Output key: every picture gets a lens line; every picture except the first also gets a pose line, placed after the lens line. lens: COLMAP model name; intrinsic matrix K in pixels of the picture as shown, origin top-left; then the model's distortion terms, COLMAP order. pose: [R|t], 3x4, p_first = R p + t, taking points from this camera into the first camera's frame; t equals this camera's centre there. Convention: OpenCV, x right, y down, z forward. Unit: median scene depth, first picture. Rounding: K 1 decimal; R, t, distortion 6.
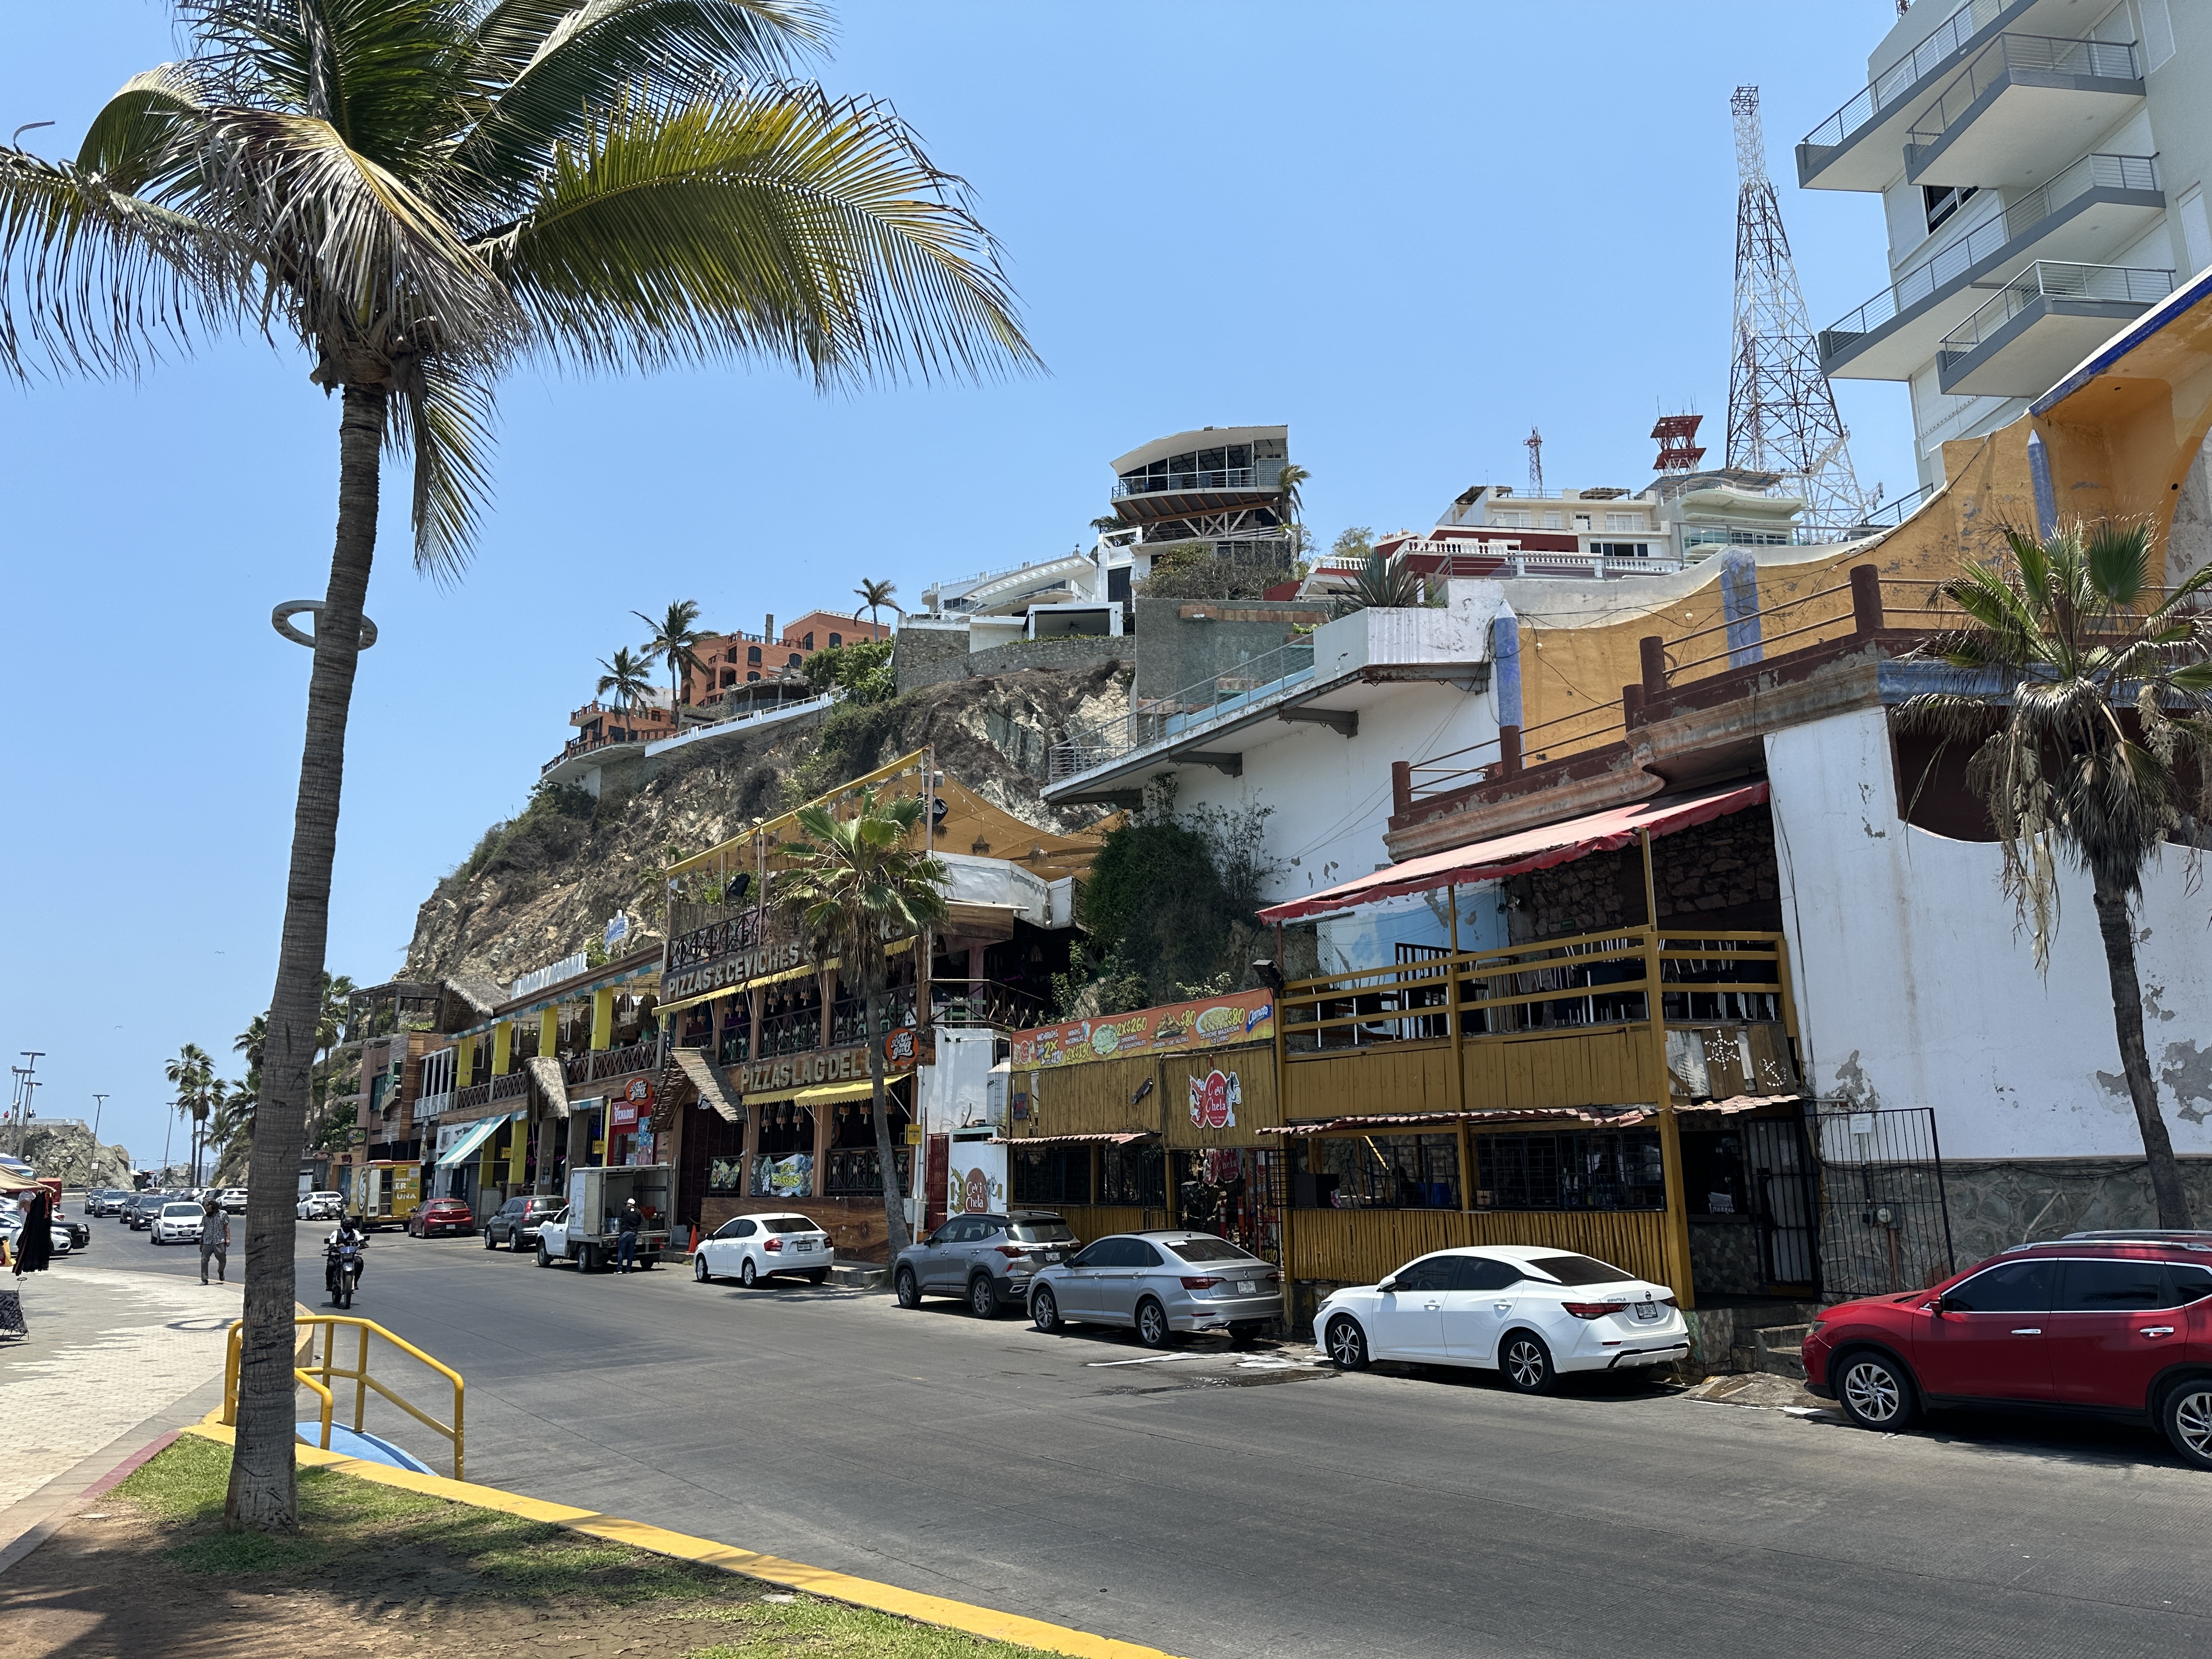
lens RADIAL K [[1534.6, 0, 1116.4], [0, 1534.6, 820.2], [0, 0, 1]] dist [0.099574, -0.114350]
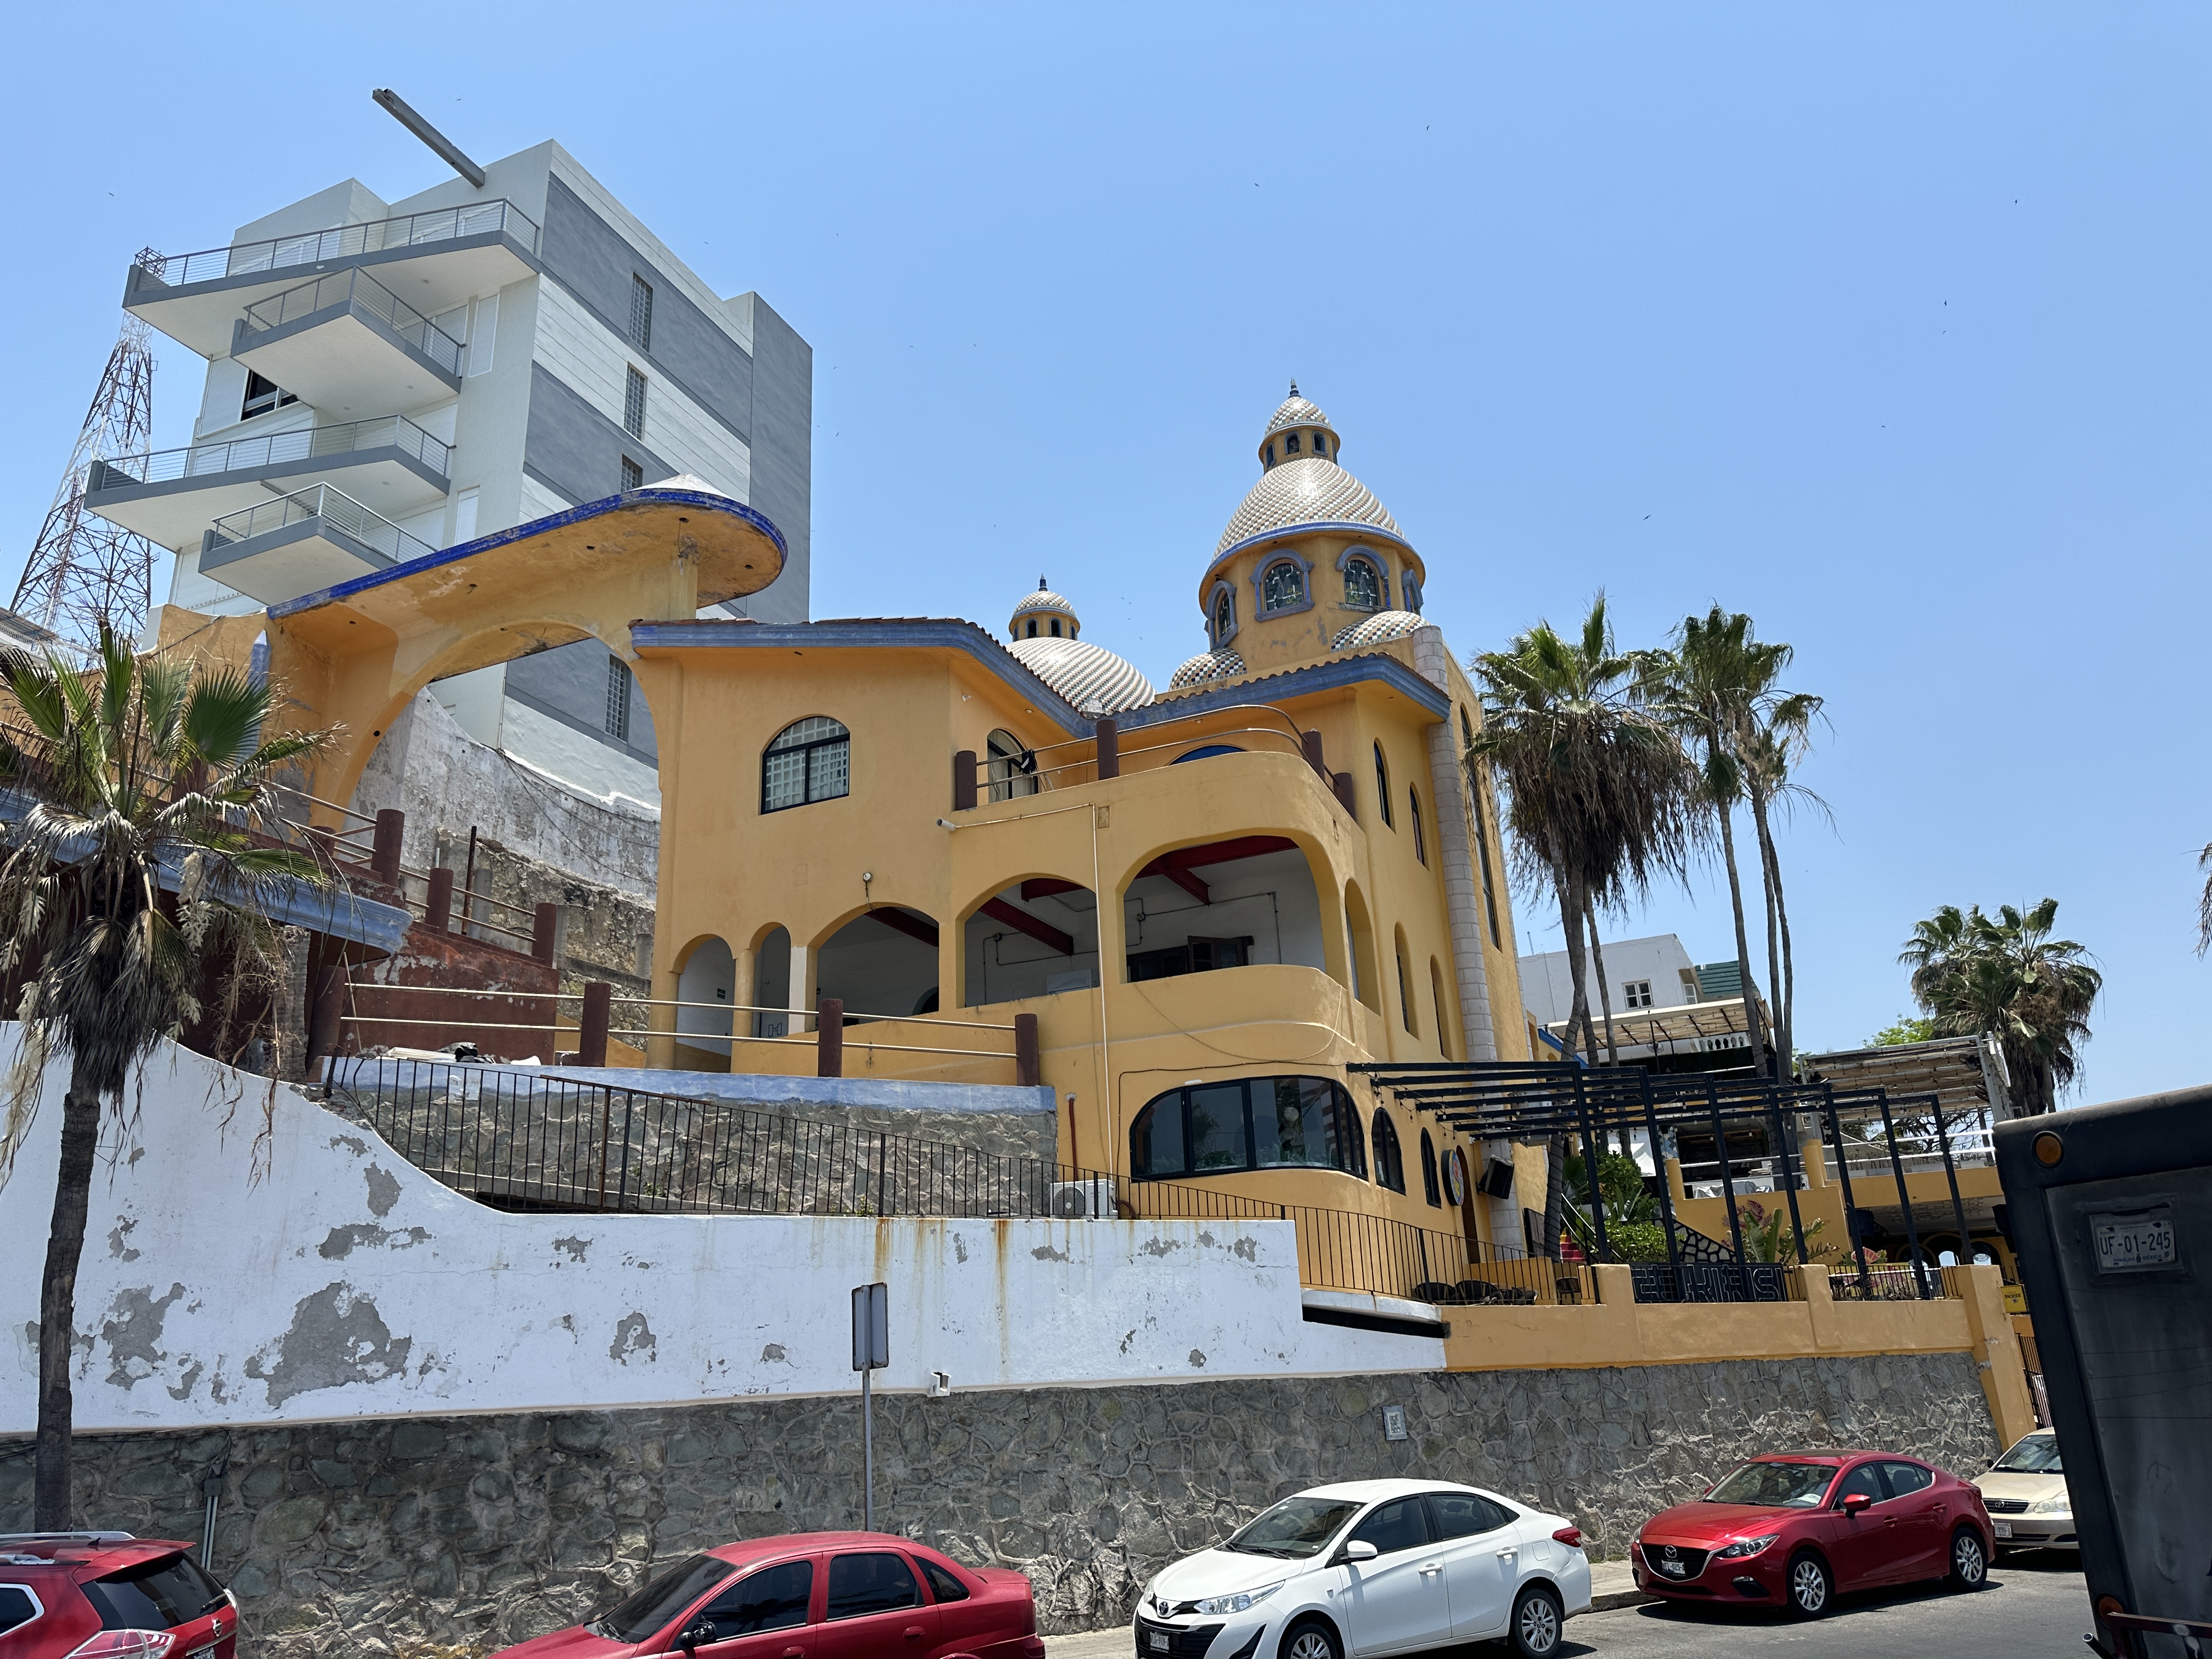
lens RADIAL K [[1592.7, 0, 1055.7], [0, 1592.7, 857.0], [0, 0, 1]] dist [0.003162, 0.002737]
pose [[0.532445, 0.266820, 0.803312, 0.092618], [-0.159983, 0.963637, -0.214033, 0.011204], [-0.831209, -0.014555, 0.555770, 0.059126]]
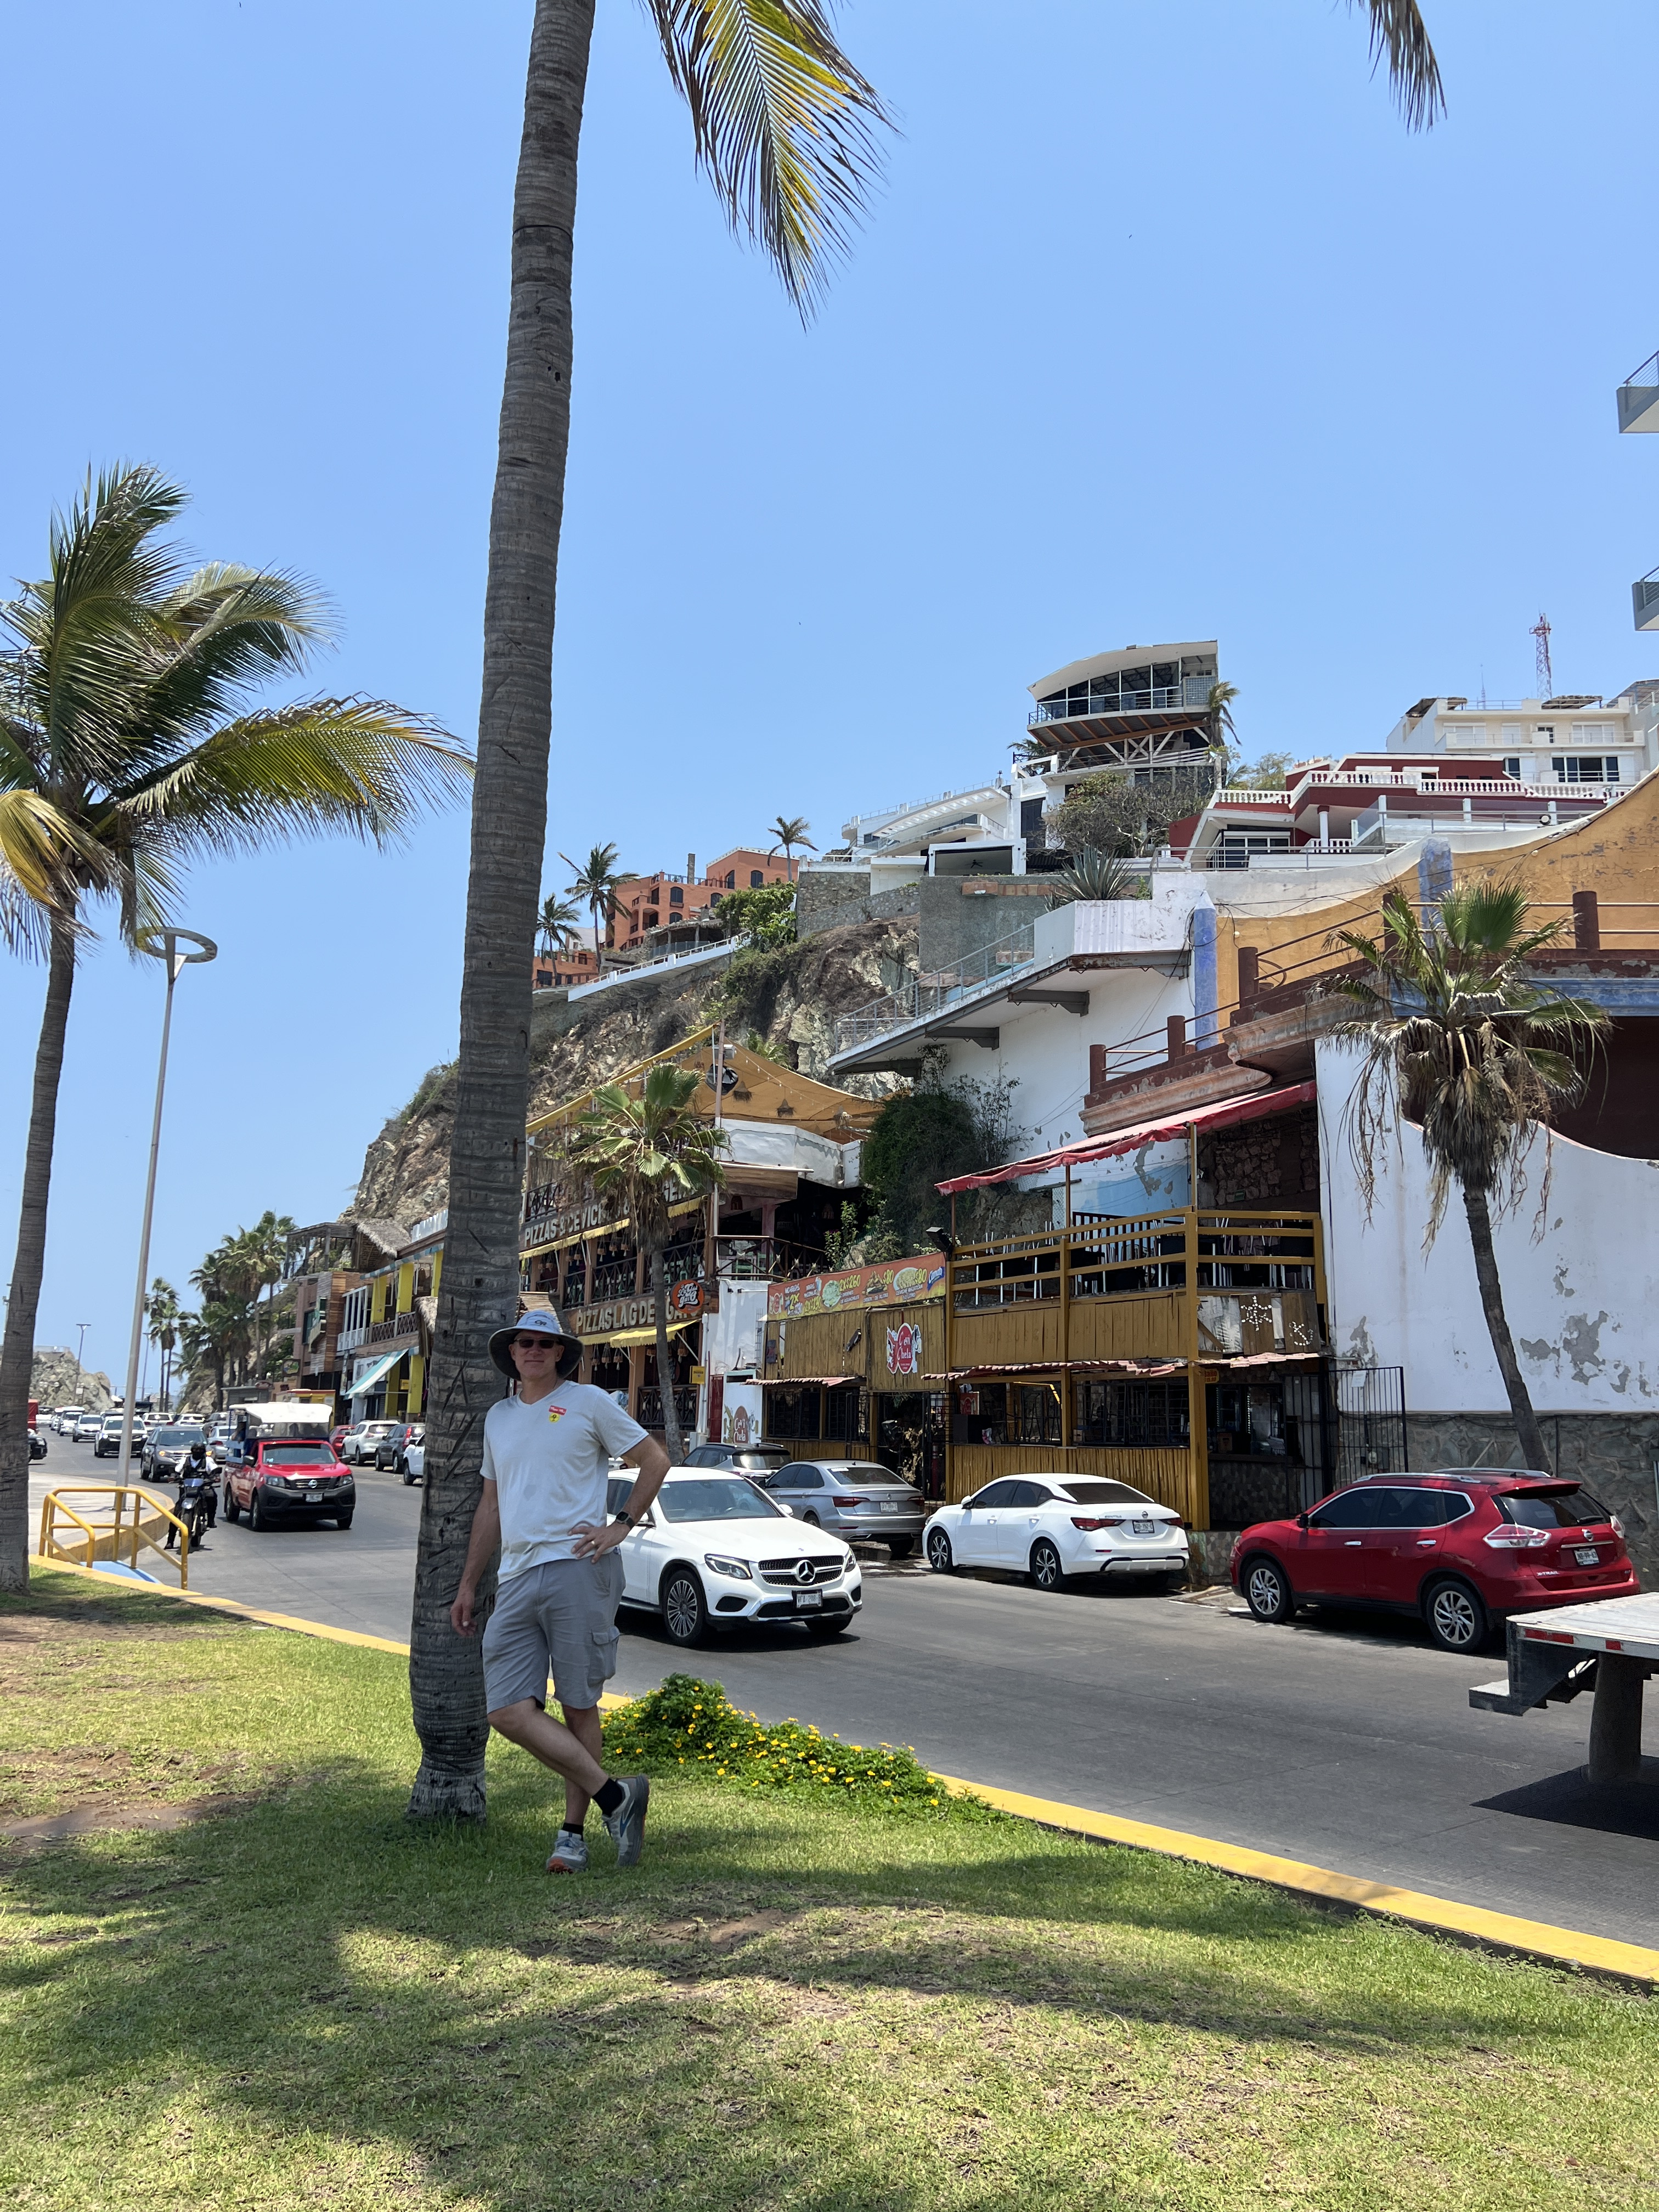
lens RADIAL K [[1667.0, 0, 824.2], [0, 1667.0, 1074.8], [0, 0, 1]] dist [0.109560, -0.158642]
pose [[0.985512, -0.003432, -0.169571, 0.159255], [0.006043, 0.999871, 0.014882, -0.028929], [0.169498, -0.015691, 0.985406, -0.163440]]
